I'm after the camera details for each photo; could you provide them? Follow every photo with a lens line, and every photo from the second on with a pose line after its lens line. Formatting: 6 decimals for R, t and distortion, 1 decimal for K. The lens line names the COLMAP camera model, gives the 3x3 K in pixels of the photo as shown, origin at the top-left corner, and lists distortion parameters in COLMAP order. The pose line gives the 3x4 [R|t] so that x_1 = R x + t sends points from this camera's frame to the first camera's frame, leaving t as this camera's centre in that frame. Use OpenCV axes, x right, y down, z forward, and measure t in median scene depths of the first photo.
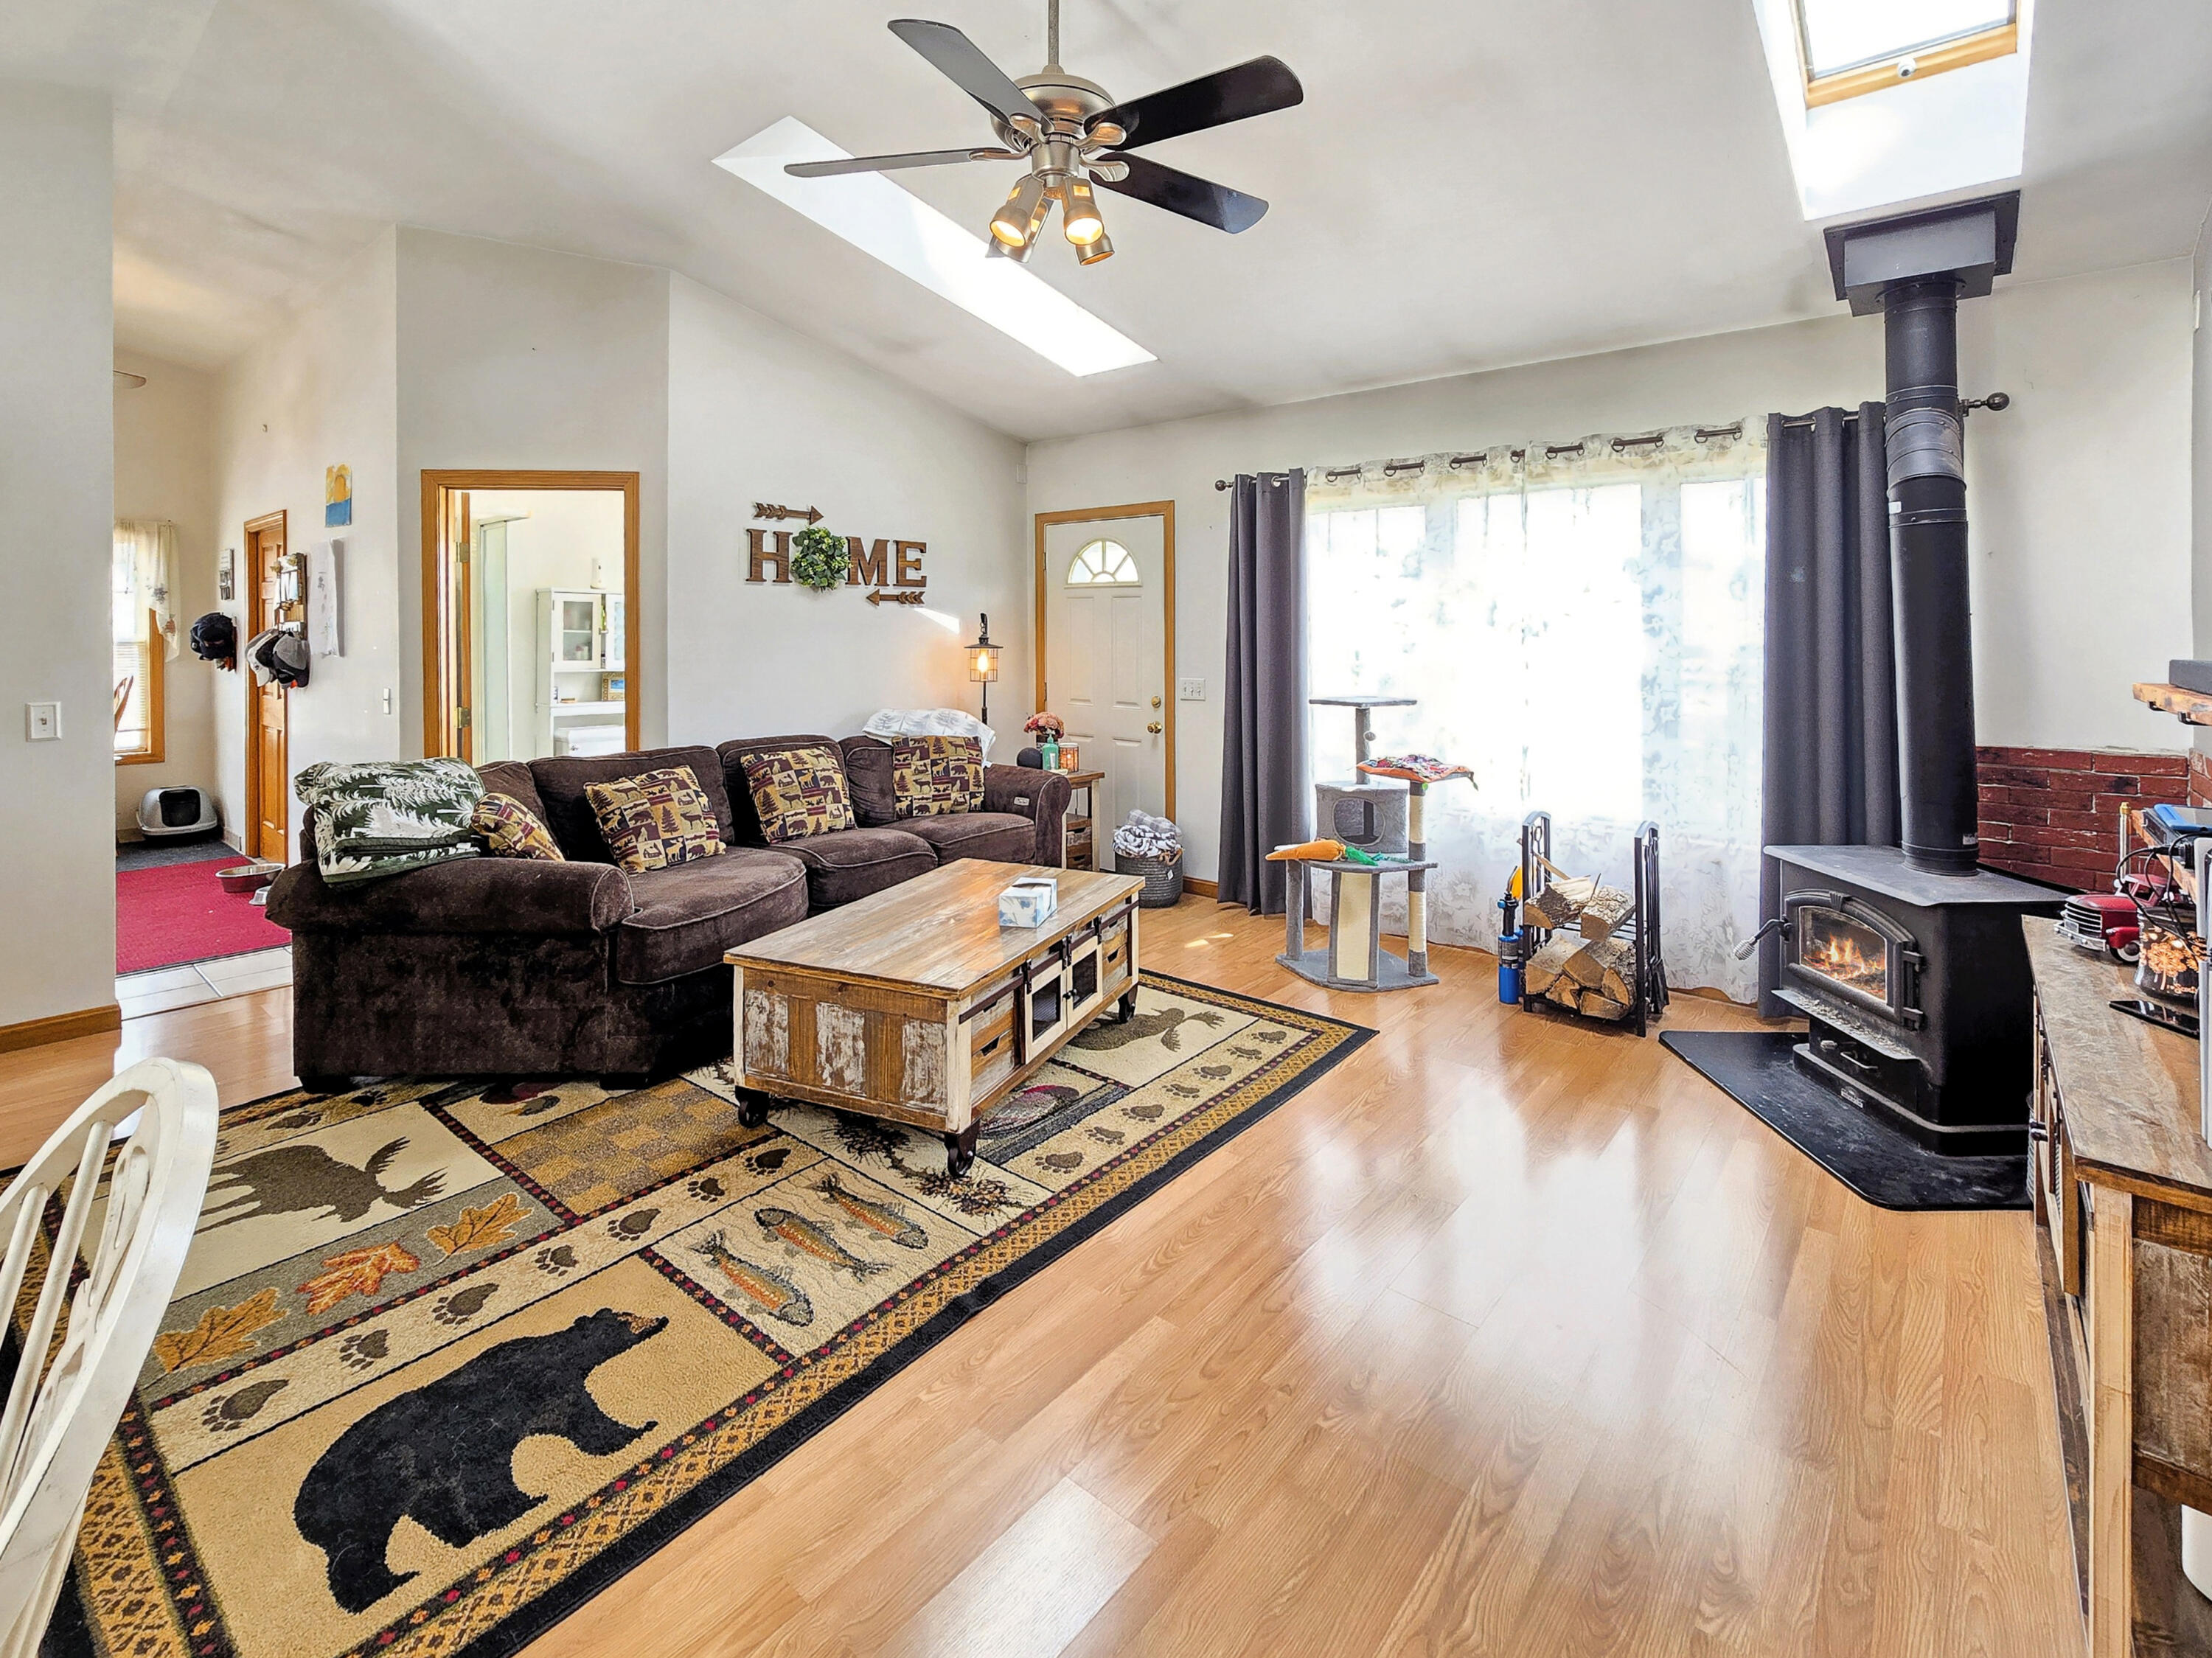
lens RADIAL K [[1001.4, 0, 1107.9], [0, 1001.4, 622.3], [0, 0, 1]] dist [-0.002520, -0.000215]
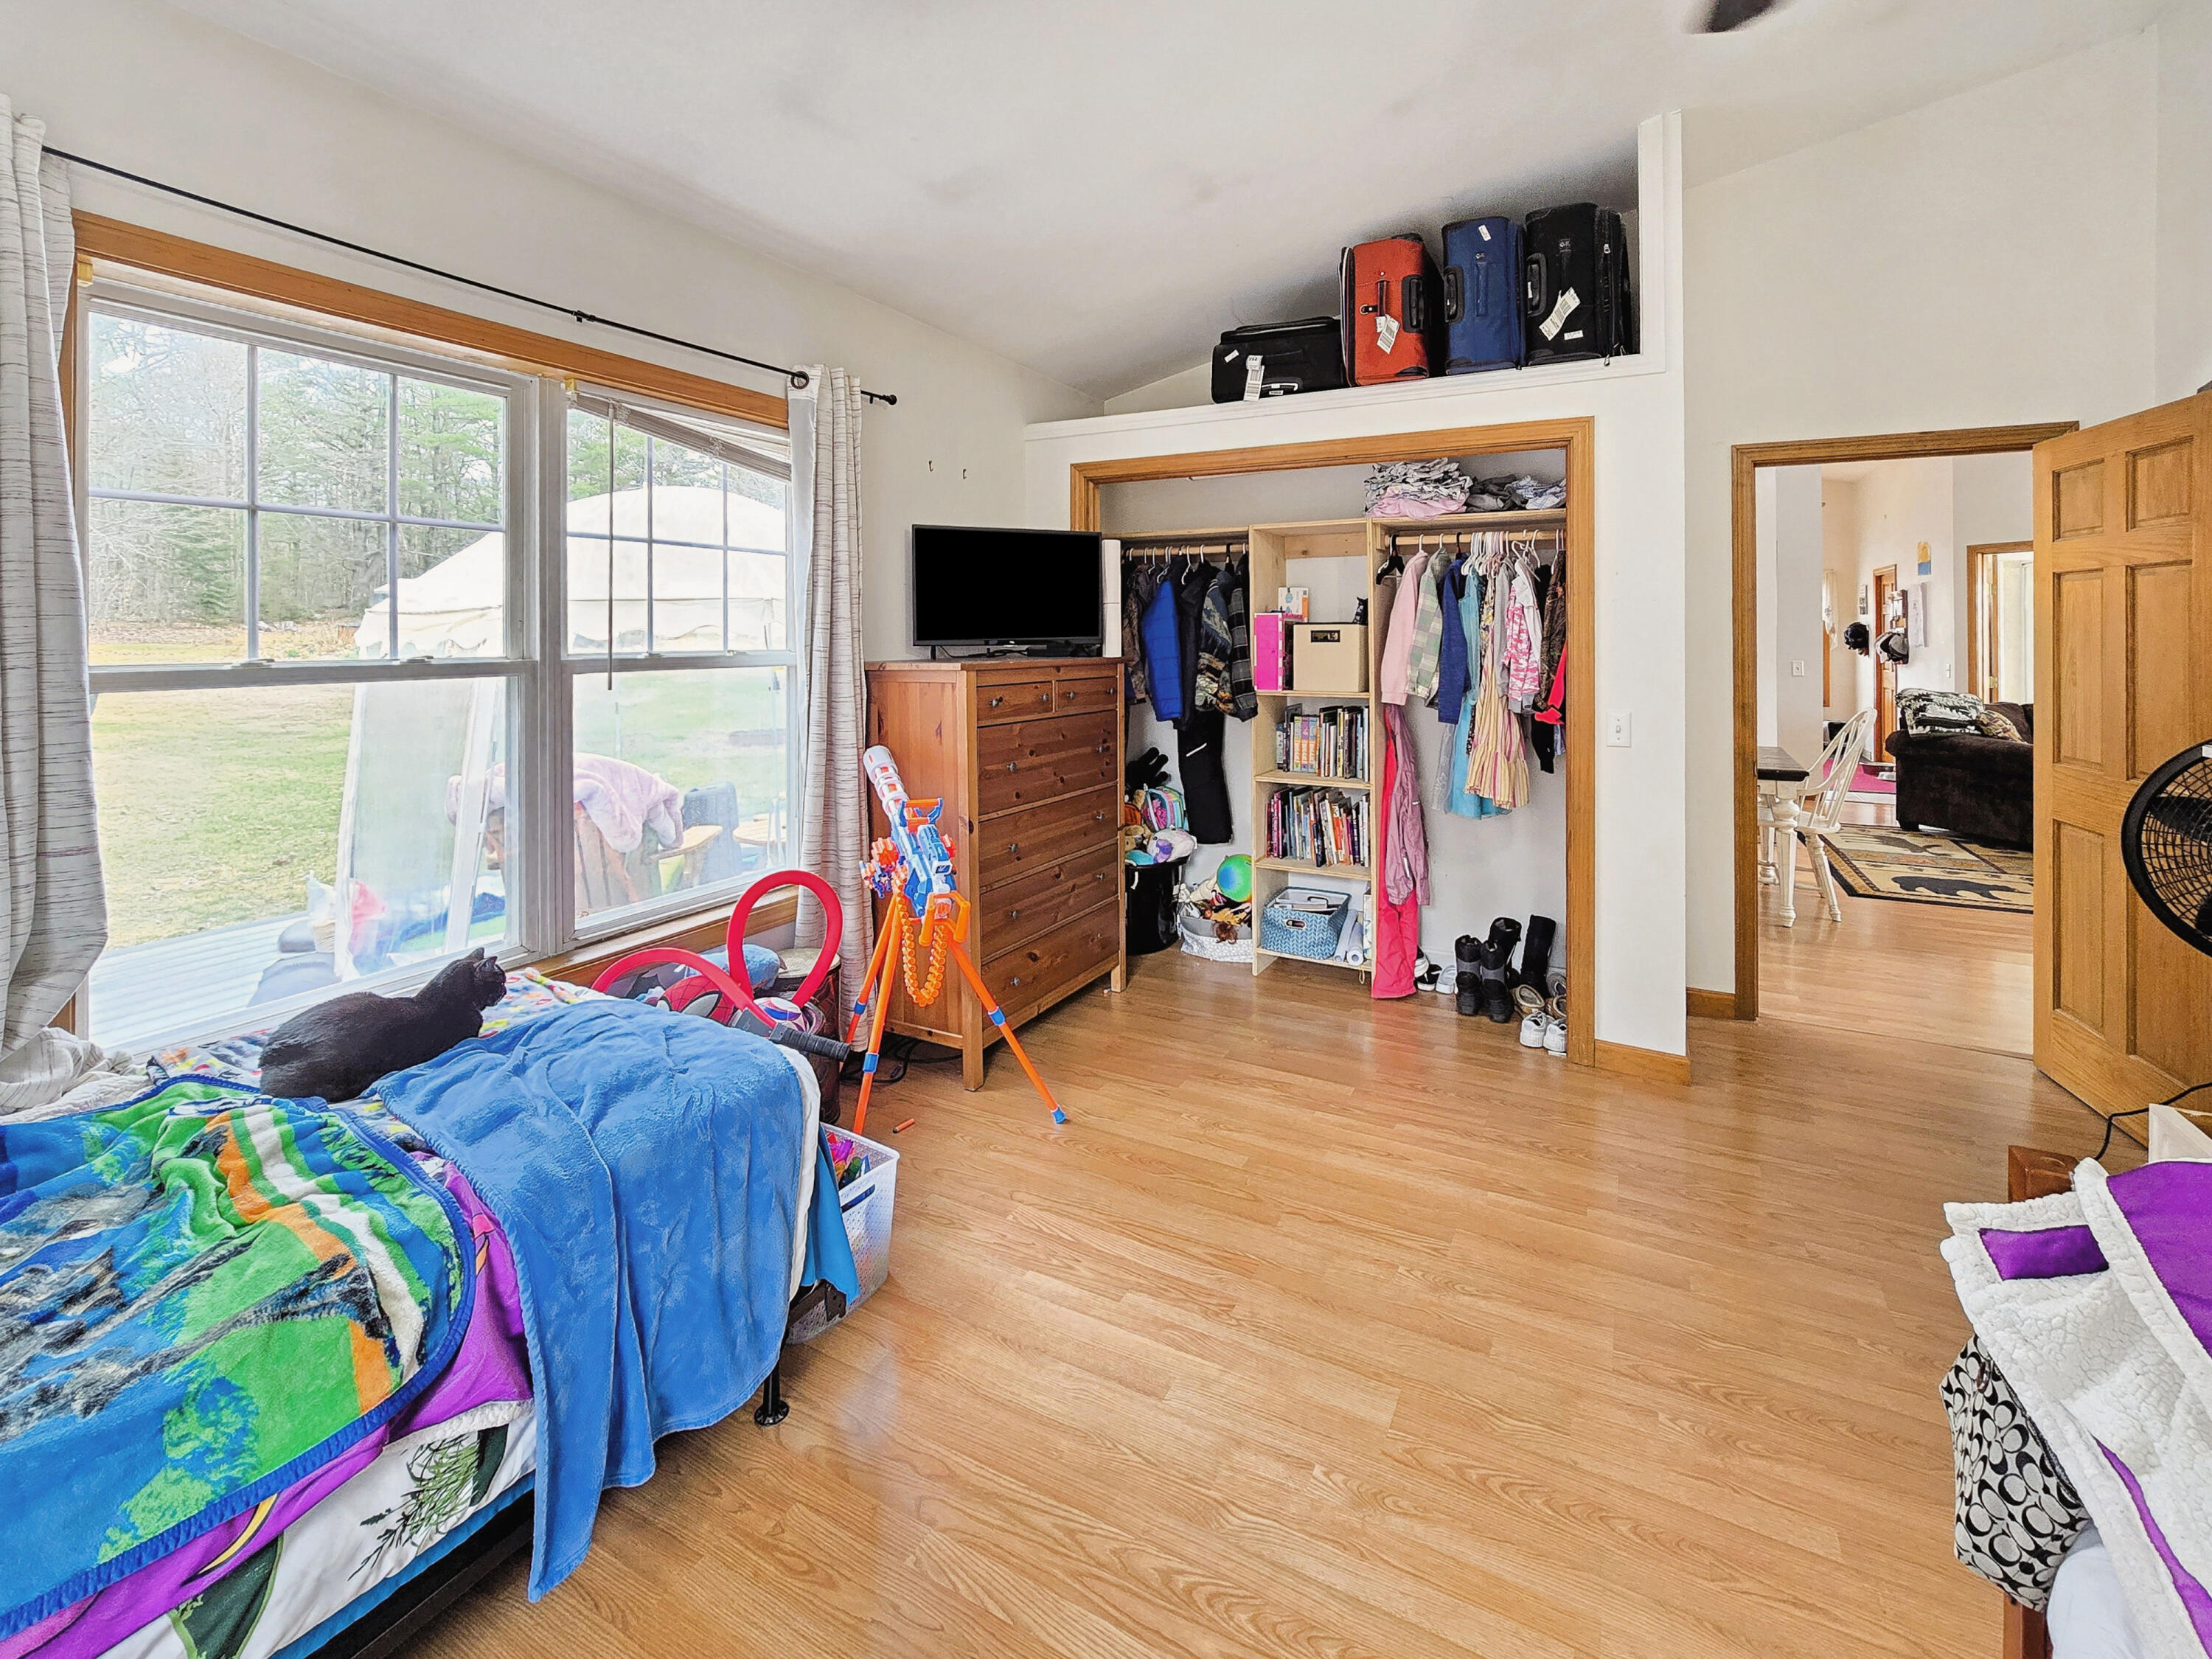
lens RADIAL K [[1001.5, 0, 1107.9], [0, 1001.5, 622.8], [0, 0, 1]] dist [-0.002520, -0.000215]
pose [[0.208090, -0.001302, -0.978109, 0.860429], [-0.002651, 0.999995, -0.001895, -0.003076], [0.978106, 0.002987, 0.208086, -1.019447]]
